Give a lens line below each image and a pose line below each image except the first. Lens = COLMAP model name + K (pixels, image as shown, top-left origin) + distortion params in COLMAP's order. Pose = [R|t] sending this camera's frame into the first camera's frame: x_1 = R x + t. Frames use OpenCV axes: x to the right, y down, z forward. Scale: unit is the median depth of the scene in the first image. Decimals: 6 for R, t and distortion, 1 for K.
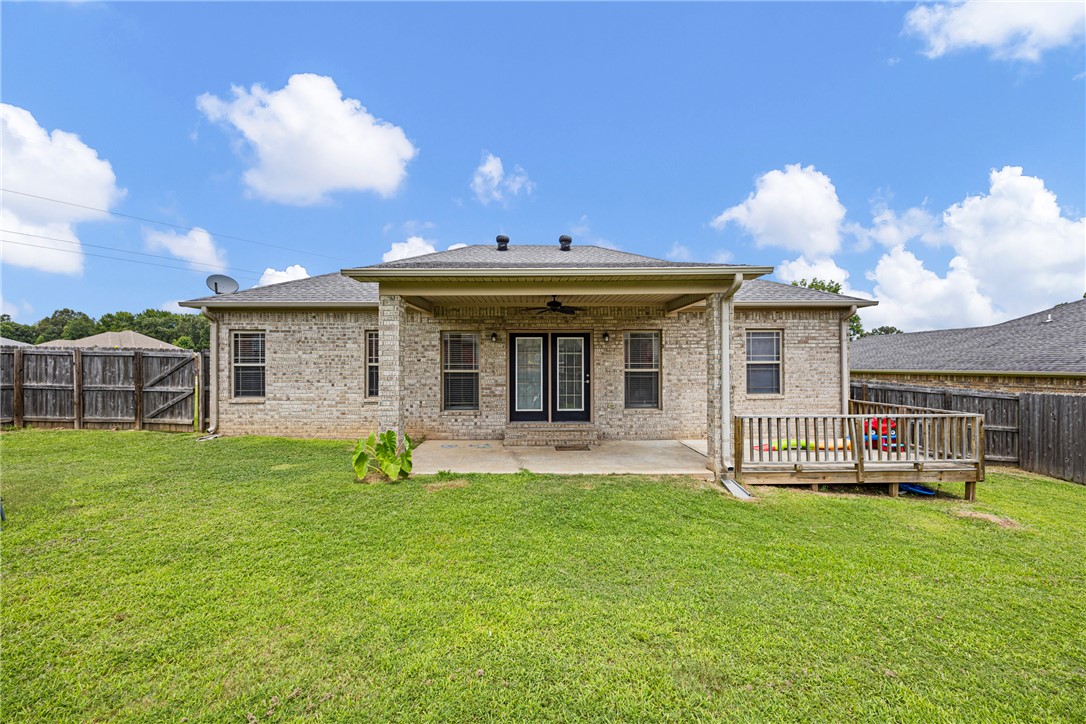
lens RADIAL K [[434.3, 0, 542.4], [0, 434.3, 362.9], [0, 0, 1]] dist [-0.001489, -0.000089]
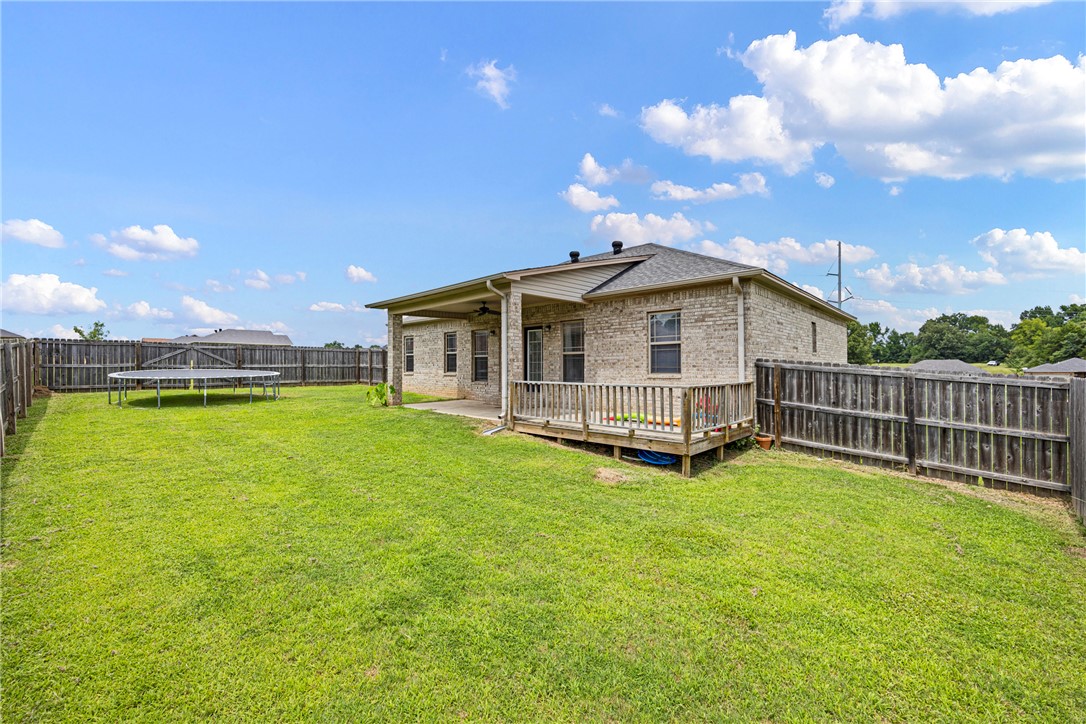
lens RADIAL K [[434.3, 0, 539.7], [0, 434.3, 362.9], [0, 0, 1]] dist [-0.001489, -0.000089]
pose [[0.710780, -0.005410, -0.703394, 1.034669], [0.004095, 0.999985, -0.003554, 0.049118], [0.703403, -0.000354, 0.710791, 0.057413]]
